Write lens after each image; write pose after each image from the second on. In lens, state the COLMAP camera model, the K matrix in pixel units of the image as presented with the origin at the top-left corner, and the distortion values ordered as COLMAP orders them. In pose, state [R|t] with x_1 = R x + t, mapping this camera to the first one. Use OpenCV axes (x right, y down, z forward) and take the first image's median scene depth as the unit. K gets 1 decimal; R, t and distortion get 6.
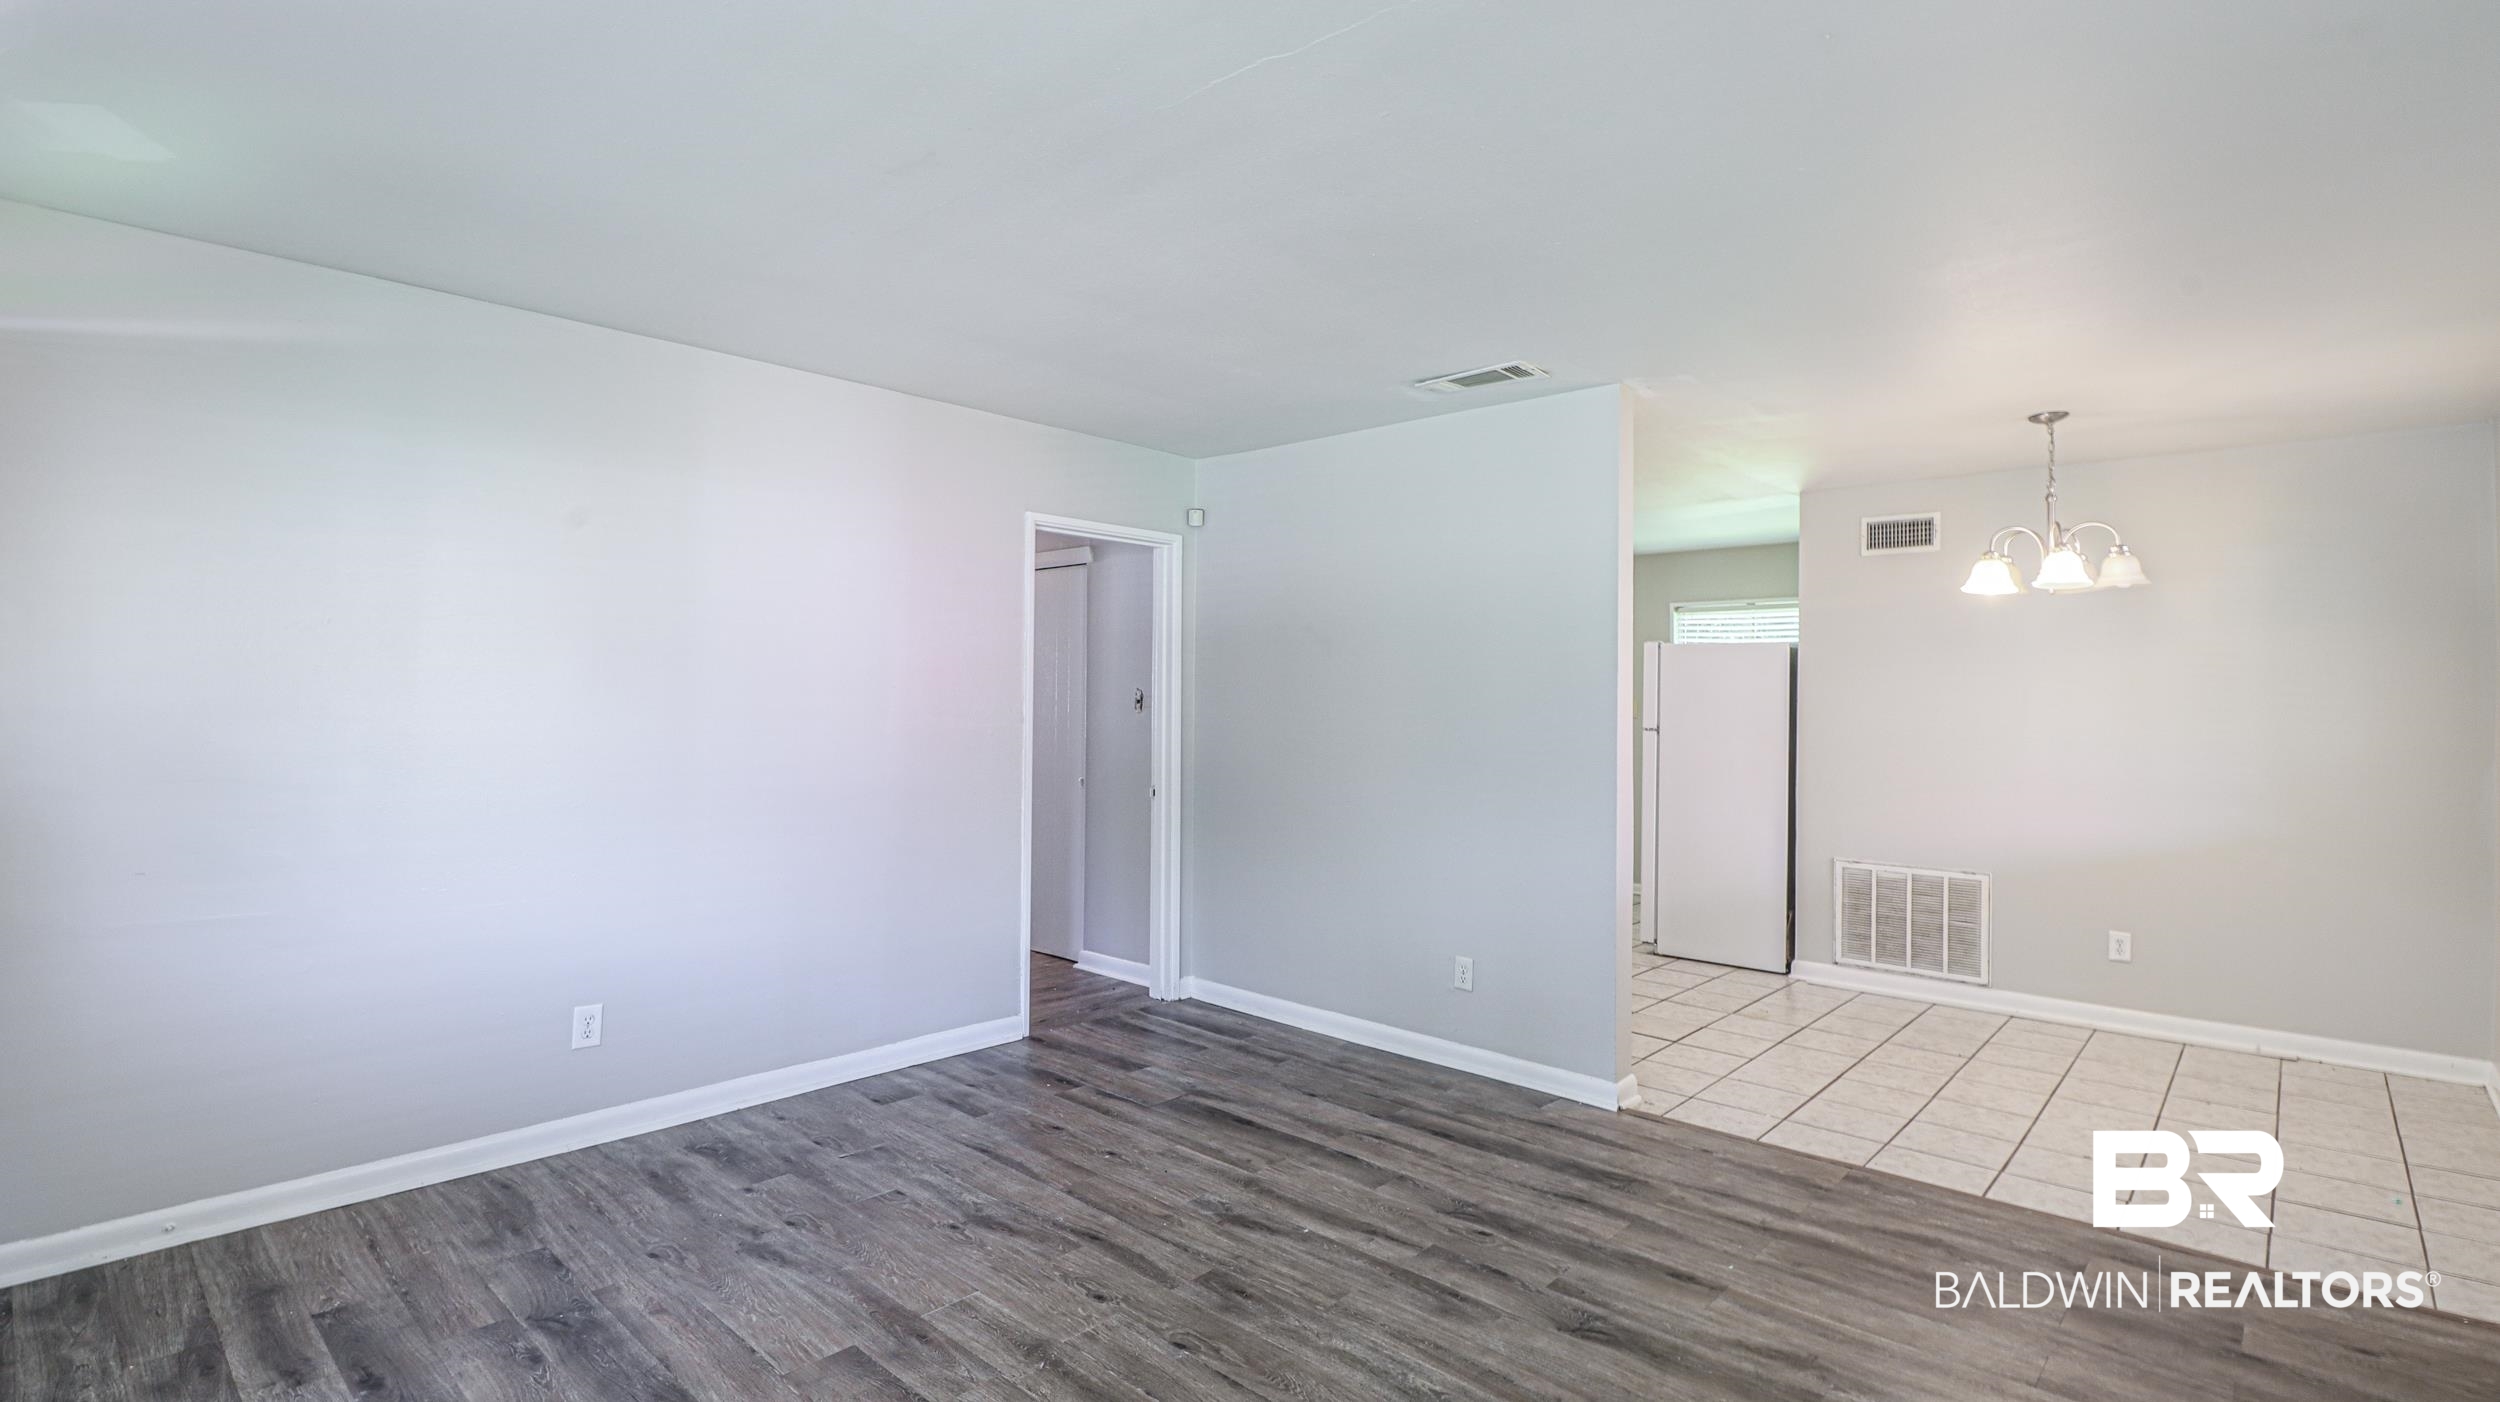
lens RADIAL K [[1166.1, 0, 1255.2], [0, 1166.1, 681.7], [0, 0, 1]] dist [-0.006630, -0.007107]
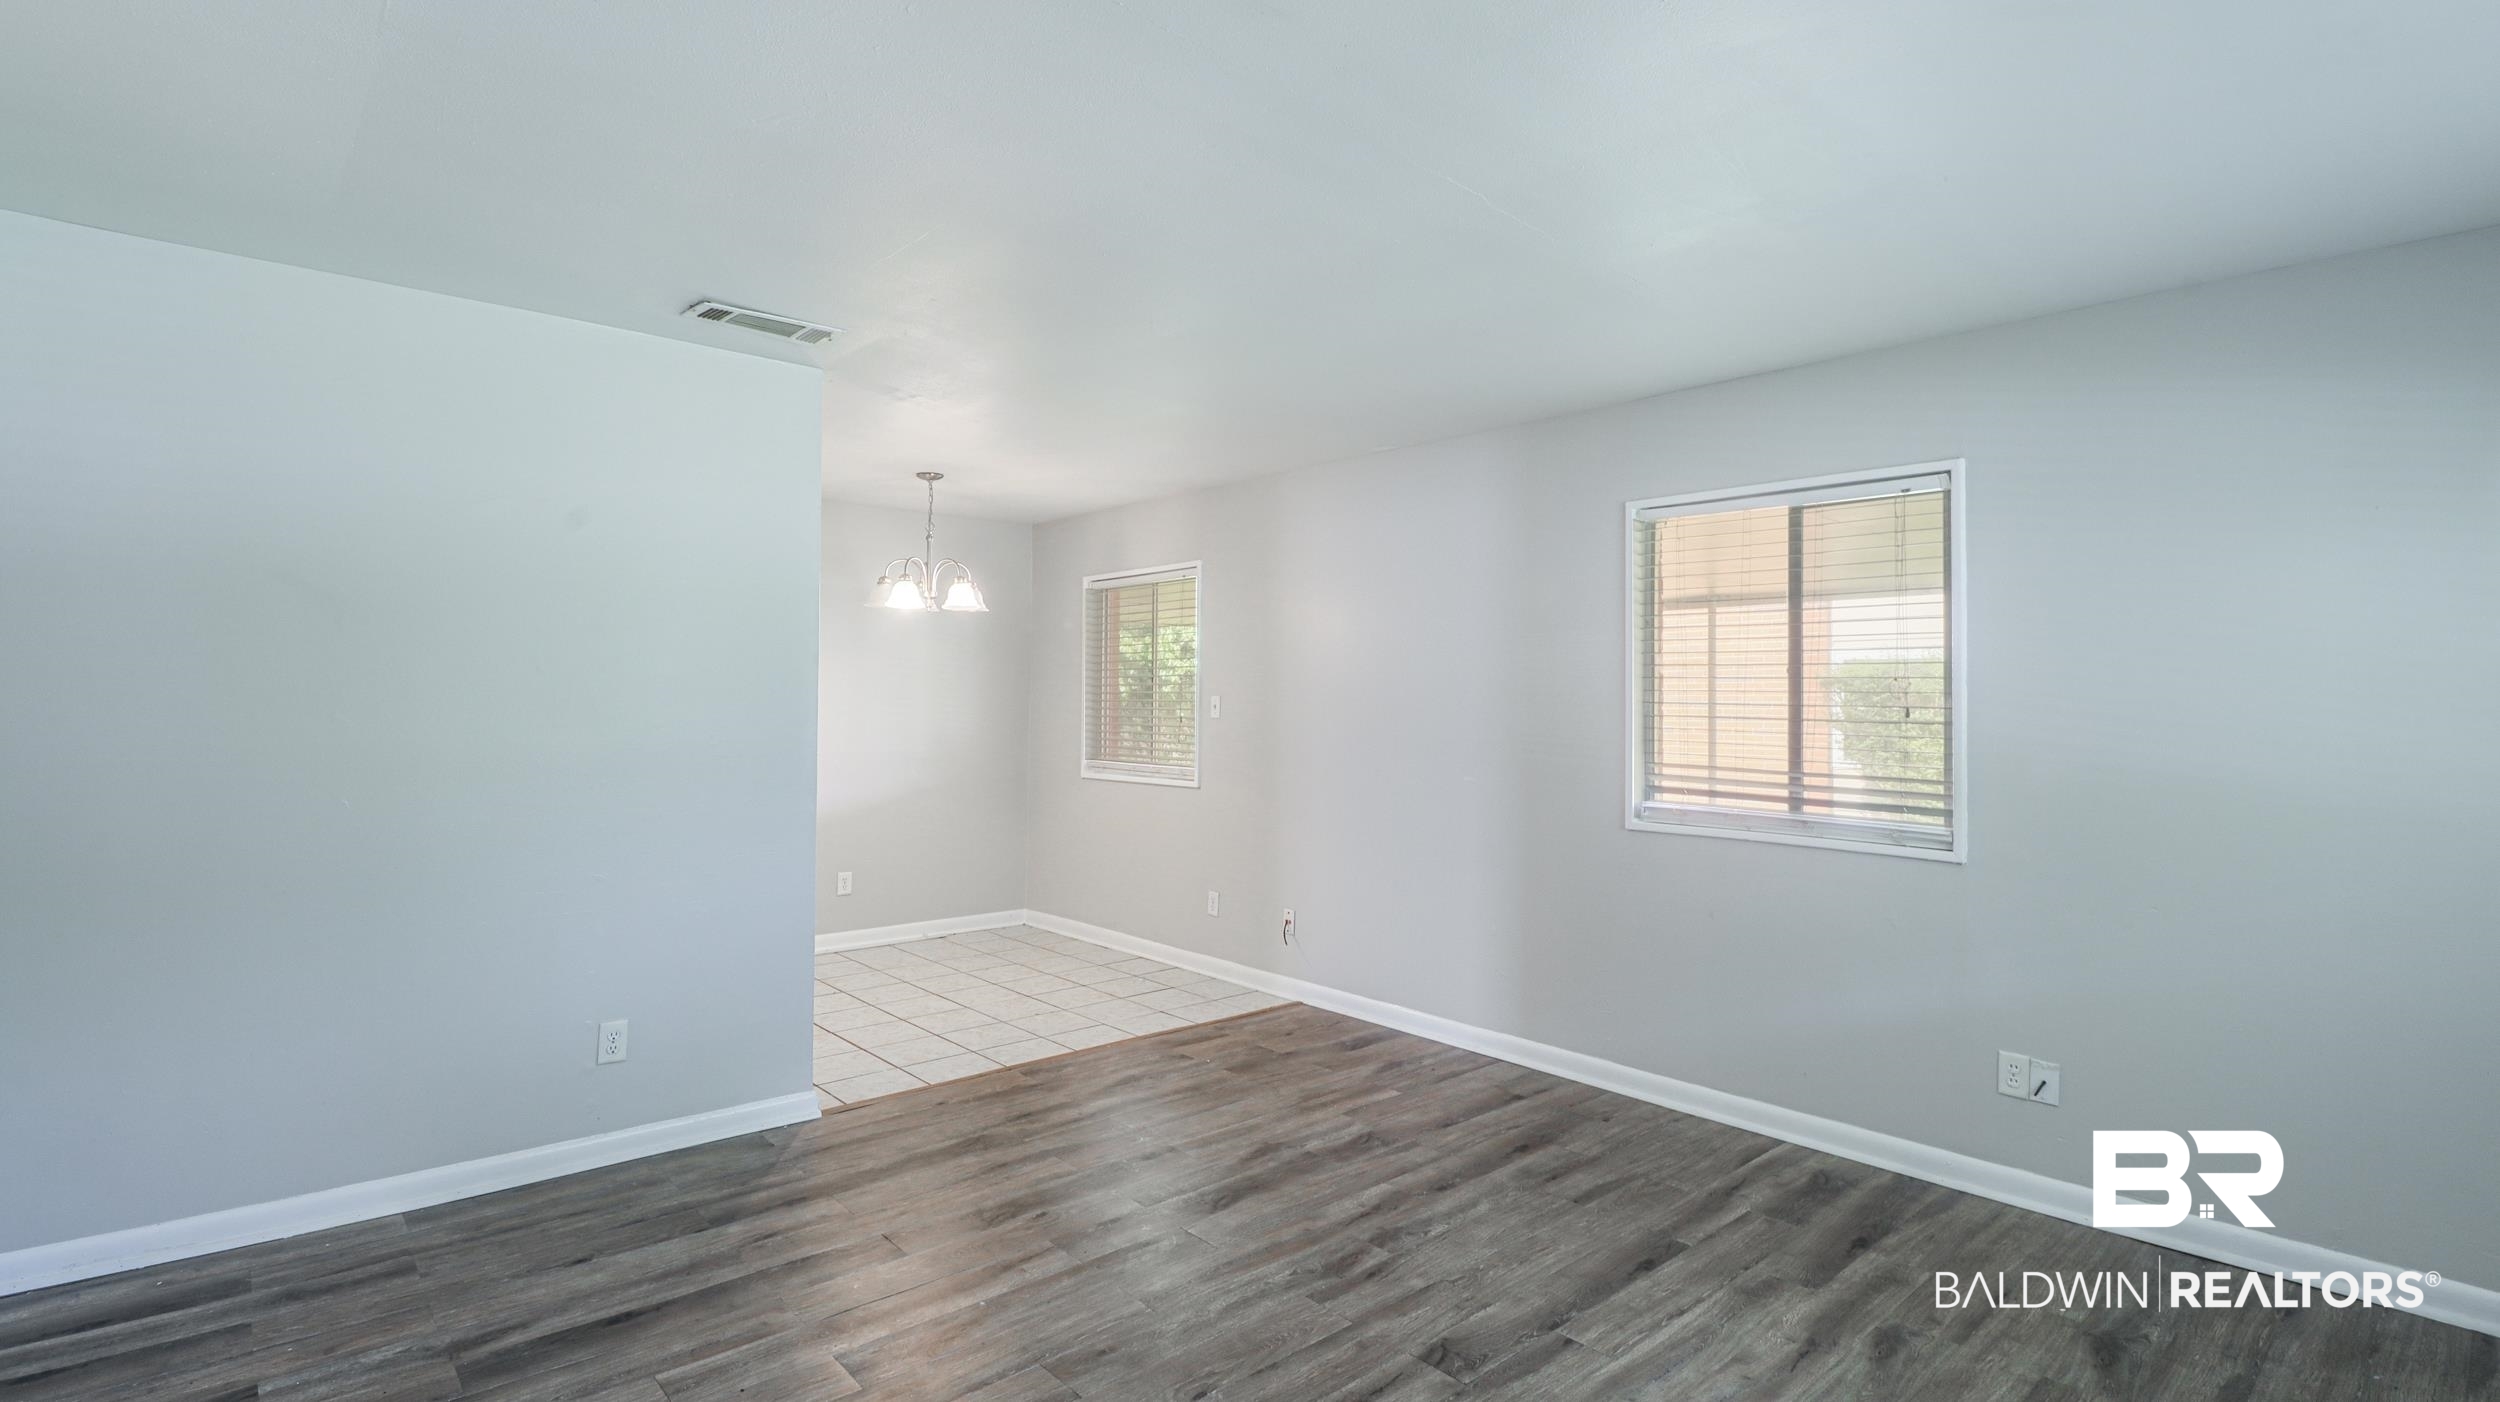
lens RADIAL K [[1166.1, 0, 1243.0], [0, 1166.1, 692.6], [0, 0, 1]] dist [-0.006630, -0.007107]
pose [[0.097852, -0.004430, 0.995191, -0.624029], [-0.025260, 0.999657, 0.006934, -0.003848], [-0.994880, -0.025817, 0.097707, 0.555875]]
